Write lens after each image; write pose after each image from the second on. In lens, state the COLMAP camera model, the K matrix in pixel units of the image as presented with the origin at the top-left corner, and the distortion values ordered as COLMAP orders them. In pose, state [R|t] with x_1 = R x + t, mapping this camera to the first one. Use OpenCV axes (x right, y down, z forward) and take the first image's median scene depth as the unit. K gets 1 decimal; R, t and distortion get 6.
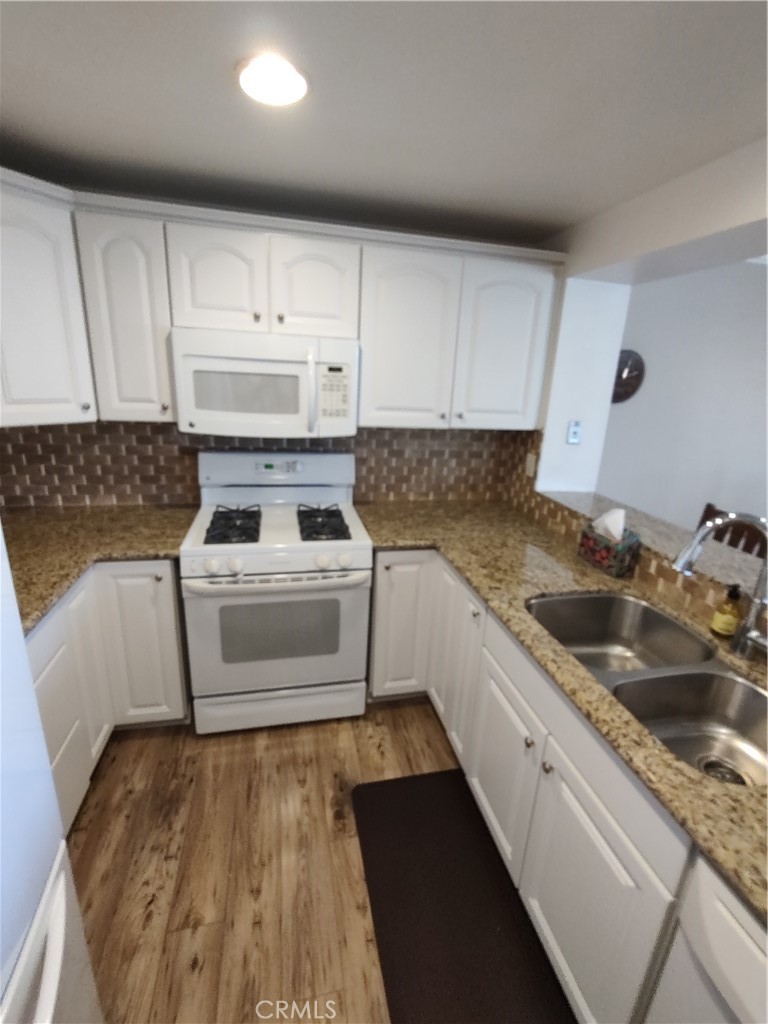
lens RADIAL K [[454.5, 0, 386.3], [0, 454.5, 507.7], [0, 0, 1]] dist [-0.001962, -0.000241]
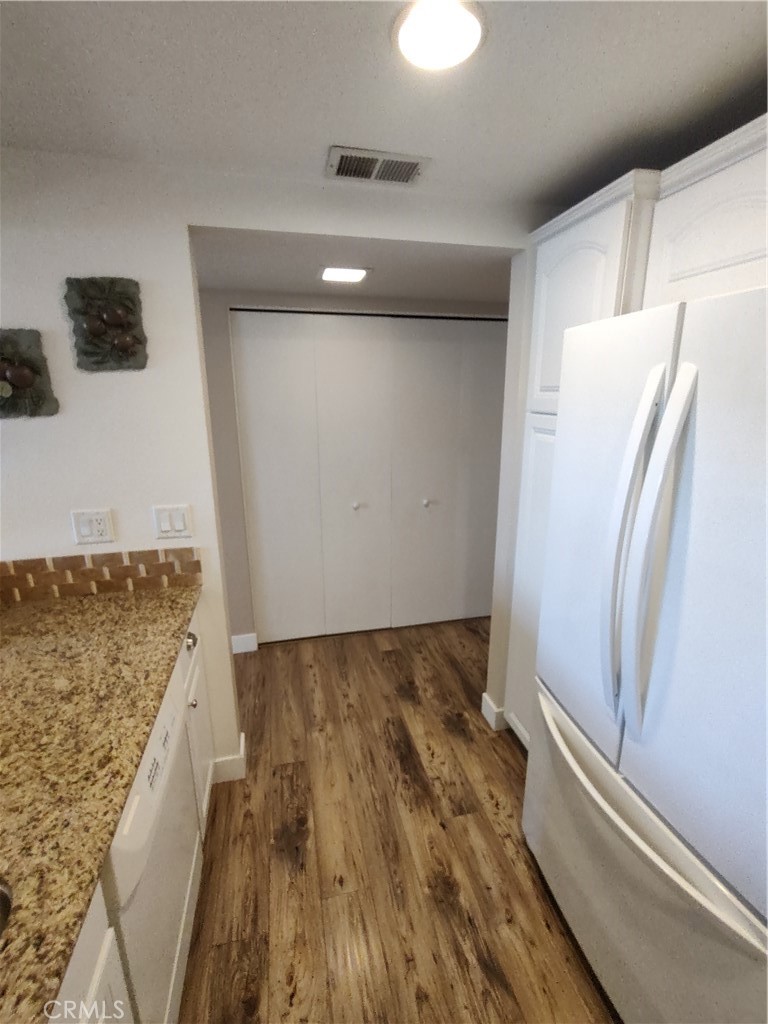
lens RADIAL K [[459.2, 0, 387.0], [0, 459.2, 511.8], [0, 0, 1]] dist [0.001330, -0.001747]
pose [[-0.998763, -0.043375, -0.024326, 0.049282], [-0.049708, 0.855851, 0.514828, -0.167714], [-0.001512, 0.515400, -0.856948, 0.581657]]
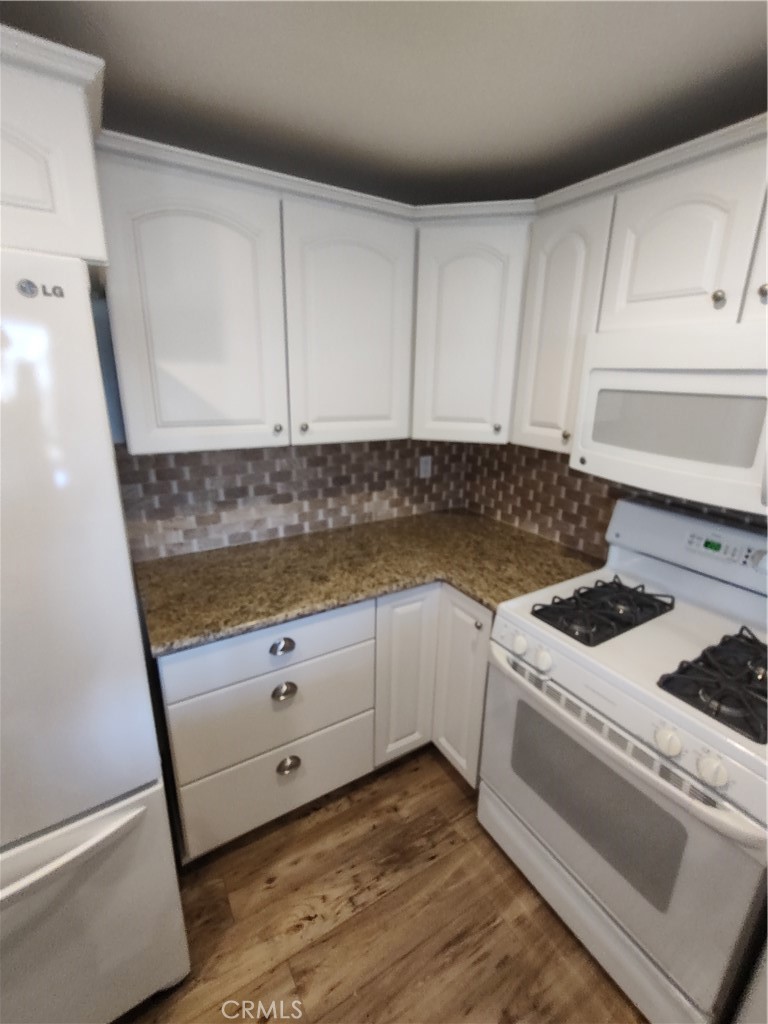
lens RADIAL K [[454.5, 0, 386.3], [0, 454.5, 507.7], [0, 0, 1]] dist [-0.001962, -0.000241]
pose [[0.318709, 0.224838, -0.920800, 0.174343], [-0.275799, 0.951423, 0.136856, -0.117370], [0.906840, 0.210339, 0.365237, 0.428502]]
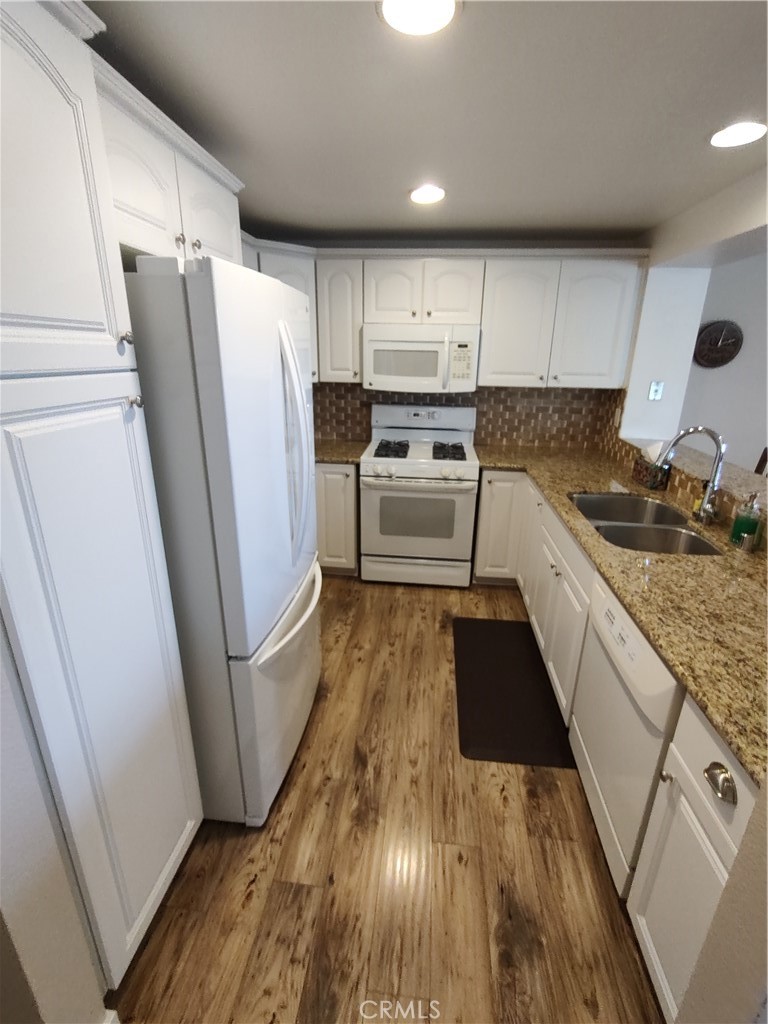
lens RADIAL K [[465.2, 0, 388.3], [0, 465.2, 505.7], [0, 0, 1]] dist [-0.001661, -0.000311]
pose [[0.947325, 0.069759, -0.312585, 0.168868], [-0.061705, 0.997459, 0.035598, 0.177587], [0.314275, -0.014435, 0.949222, -0.530115]]
